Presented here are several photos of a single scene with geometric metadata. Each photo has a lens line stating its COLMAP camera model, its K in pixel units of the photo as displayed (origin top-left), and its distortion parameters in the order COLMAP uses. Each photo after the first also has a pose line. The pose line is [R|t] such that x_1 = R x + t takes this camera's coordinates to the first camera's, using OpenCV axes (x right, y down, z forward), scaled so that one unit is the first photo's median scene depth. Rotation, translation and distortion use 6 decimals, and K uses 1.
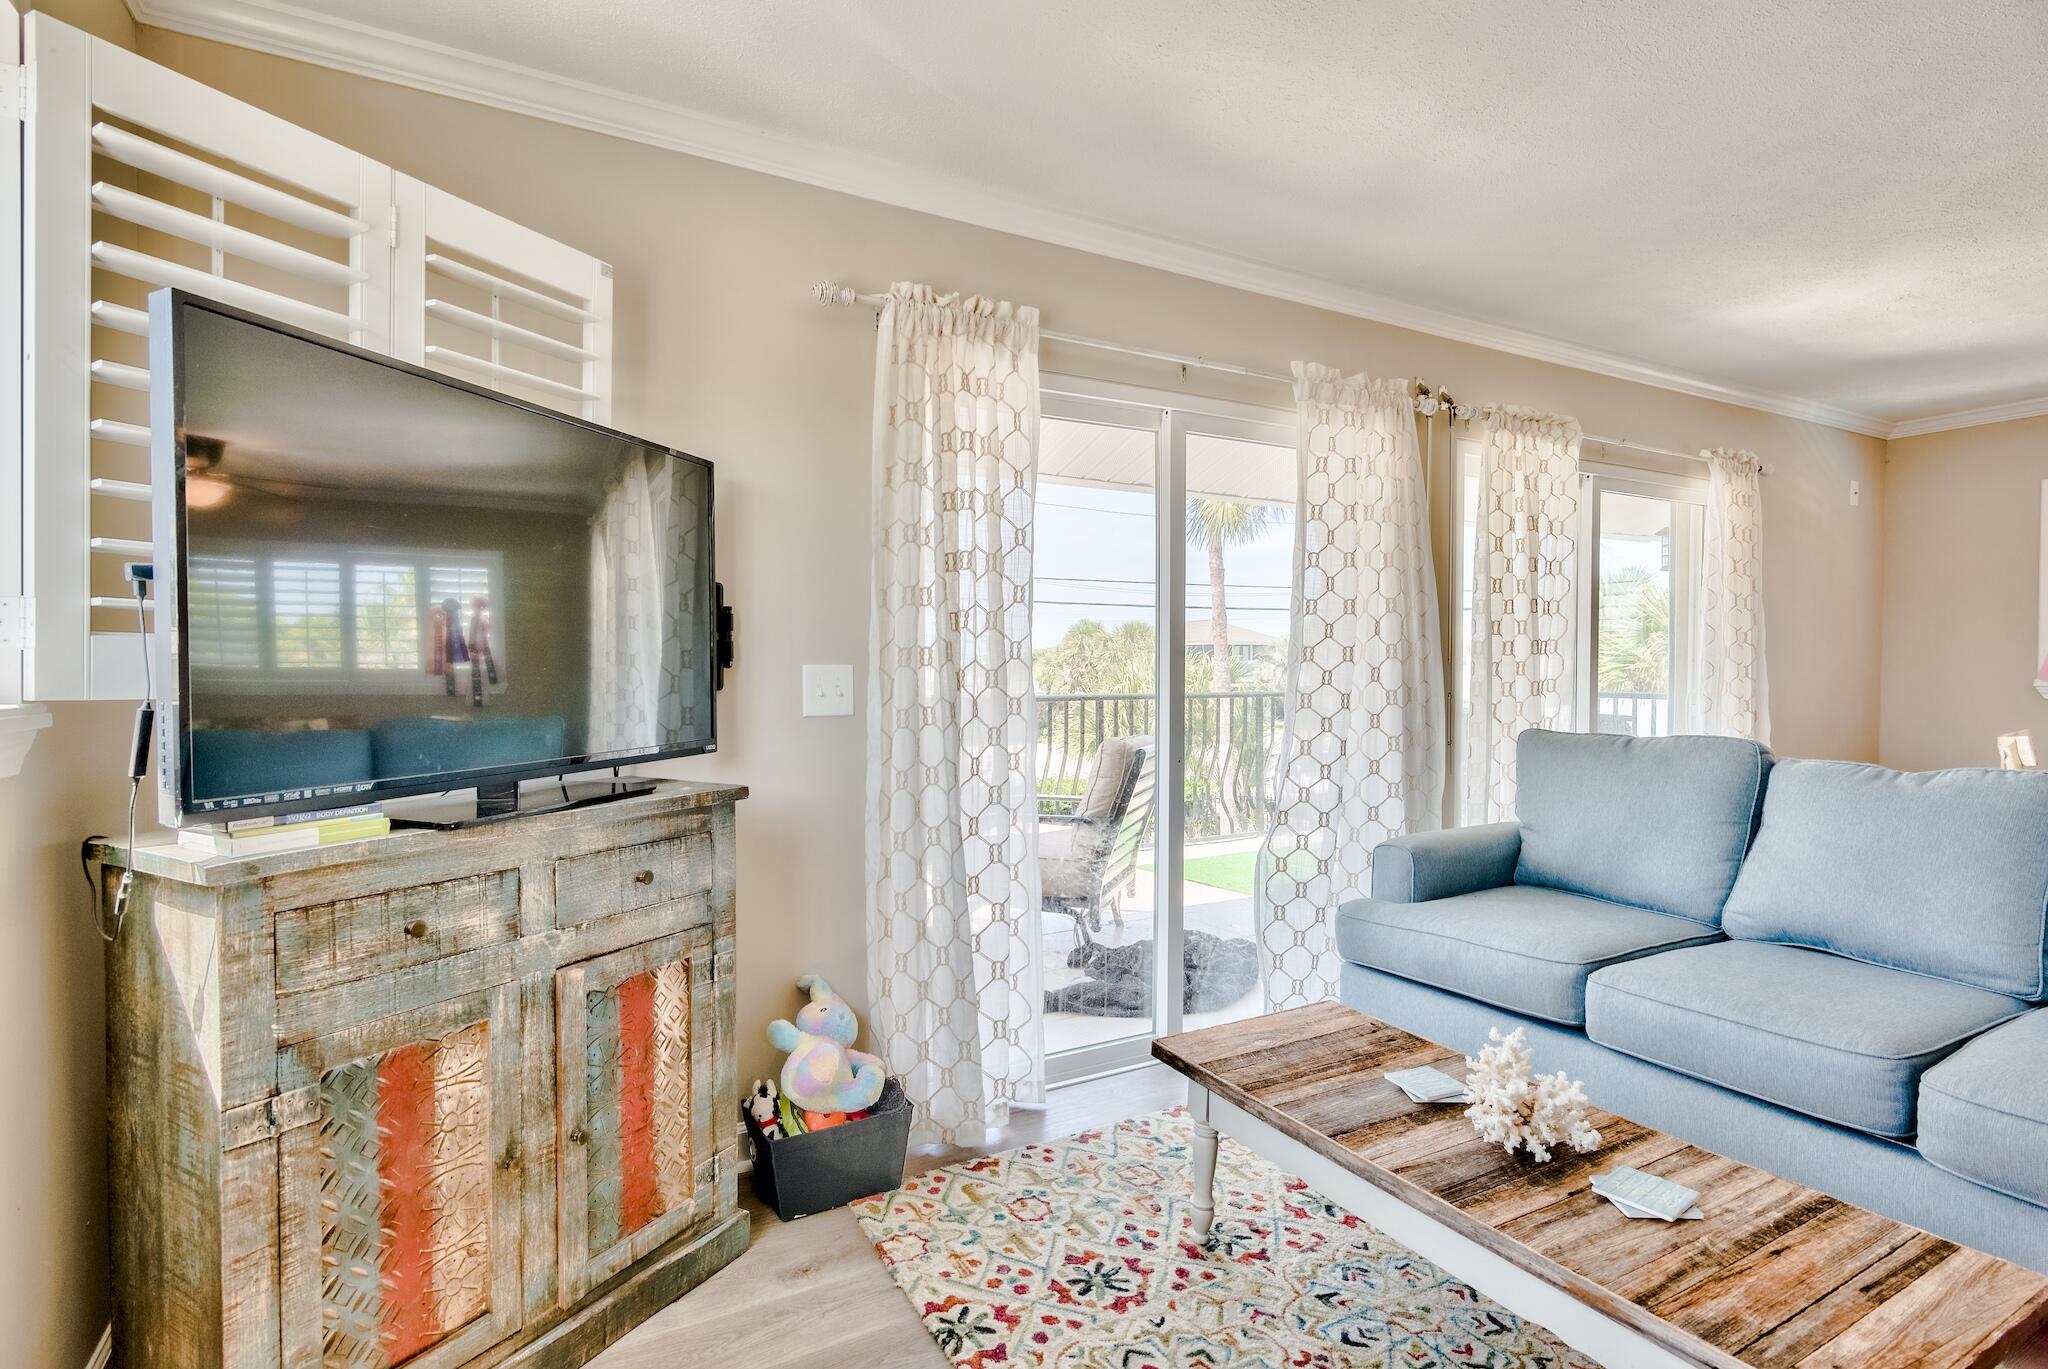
lens RADIAL K [[1012.0, 0, 1022.8], [0, 1012.0, 691.5], [0, 0, 1]] dist [-0.000225, -0.000729]
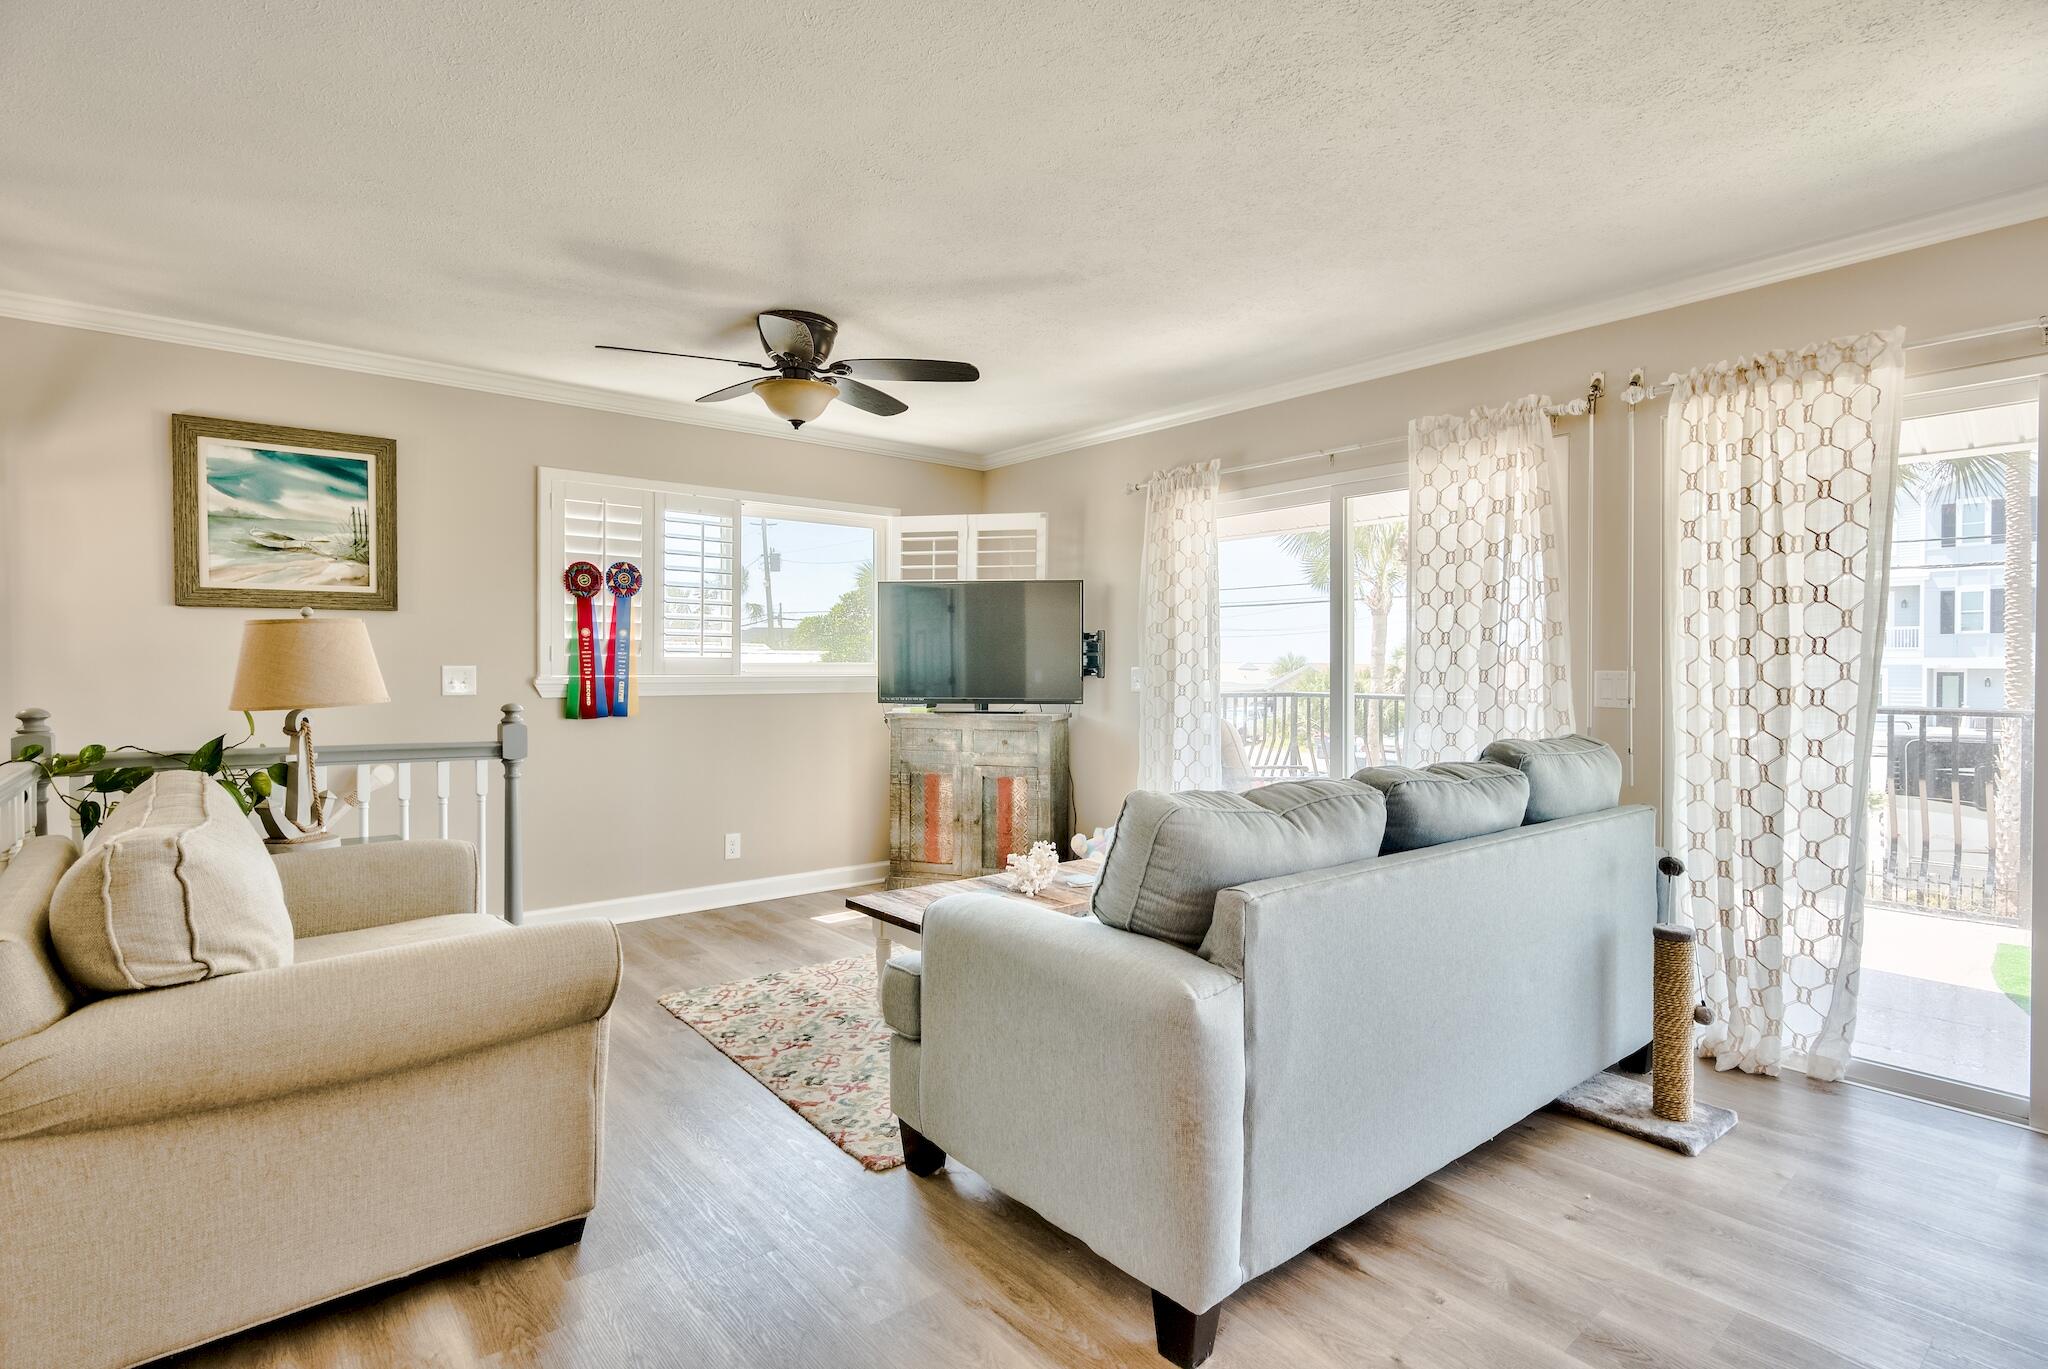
lens RADIAL K [[1020.1, 0, 1024.0], [0, 1020.1, 684.5], [0, 0, 1]] dist [0.003379, 0.000332]
pose [[0.182558, 0.013287, -0.983105, 2.466028], [-0.028561, 0.999558, 0.008206, -0.001413], [0.982780, 0.026581, 0.182856, 0.541407]]
